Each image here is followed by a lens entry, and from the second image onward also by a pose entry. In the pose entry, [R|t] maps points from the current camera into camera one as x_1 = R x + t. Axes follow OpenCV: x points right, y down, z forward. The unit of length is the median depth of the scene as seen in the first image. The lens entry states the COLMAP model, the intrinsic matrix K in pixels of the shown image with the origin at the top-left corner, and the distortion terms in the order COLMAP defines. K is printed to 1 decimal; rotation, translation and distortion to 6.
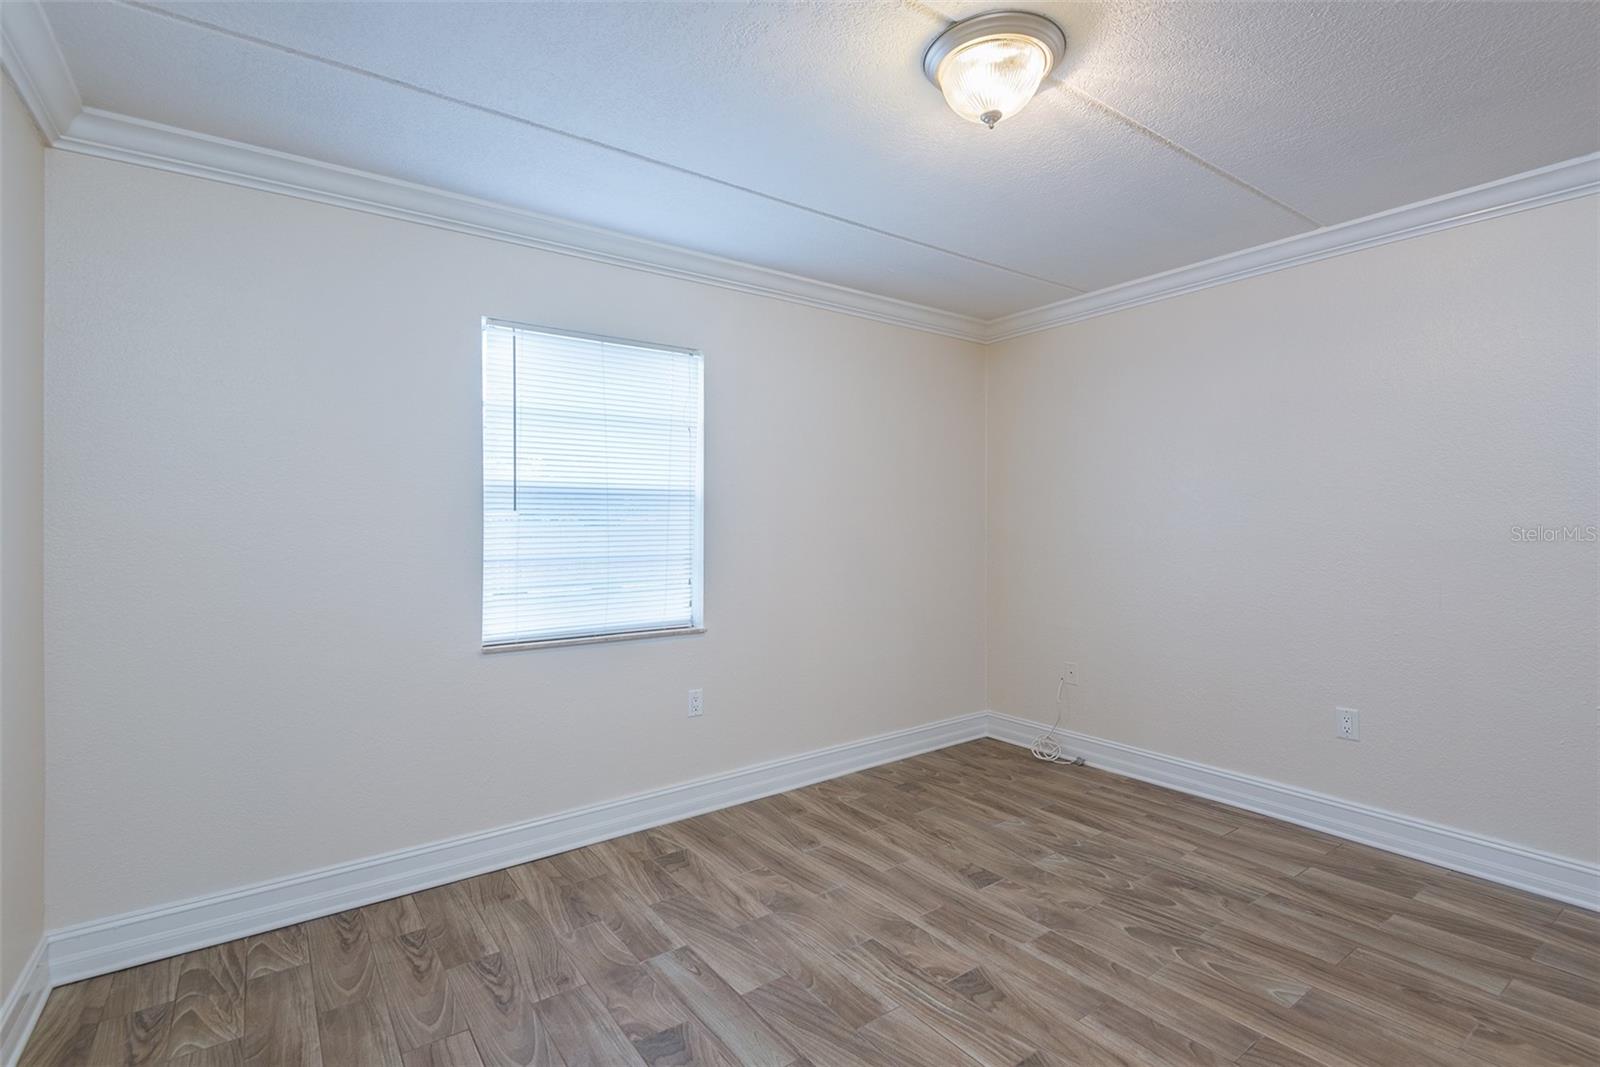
lens RADIAL K [[733.4, 0, 823.5], [0, 733.4, 508.9], [0, 0, 1]] dist [0.023103, -0.013979]
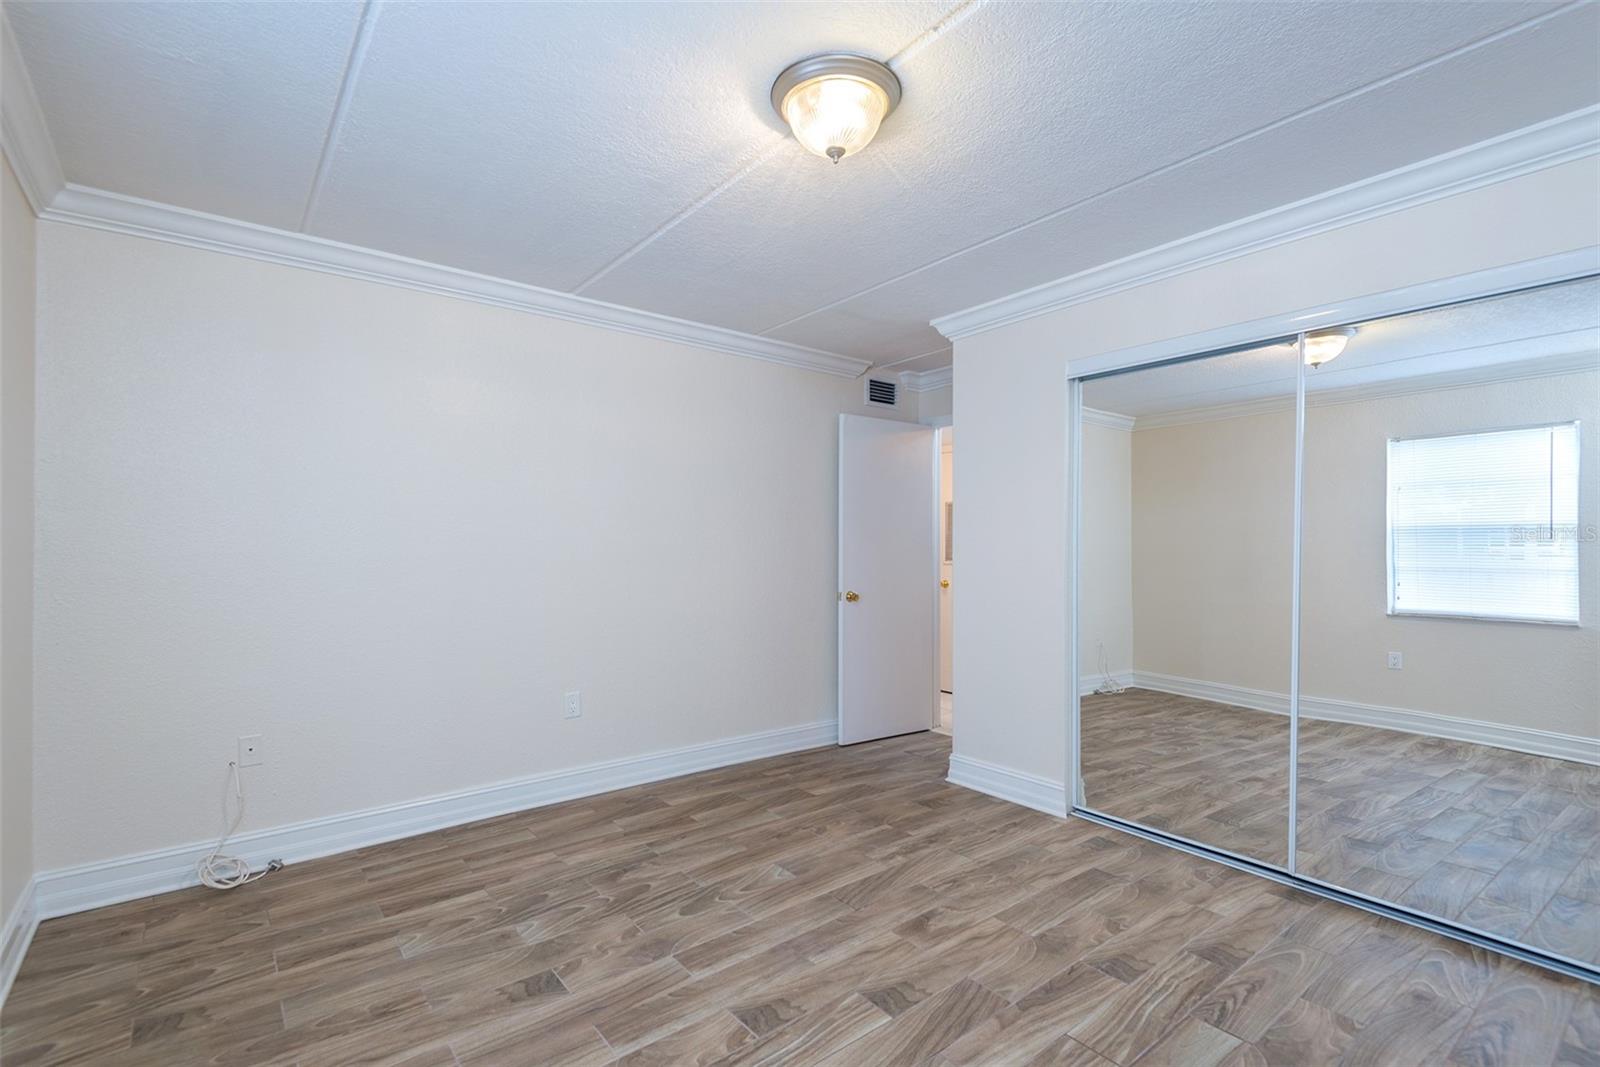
lens RADIAL K [[733.4, 0, 785.7], [0, 733.4, 543.5], [0, 0, 1]] dist [0.023103, -0.013979]
pose [[-0.021316, 0.015954, 0.999645, -0.511581], [-0.023374, 0.999591, -0.016451, 0.039050], [-0.999500, -0.023716, -0.020935, 0.689254]]
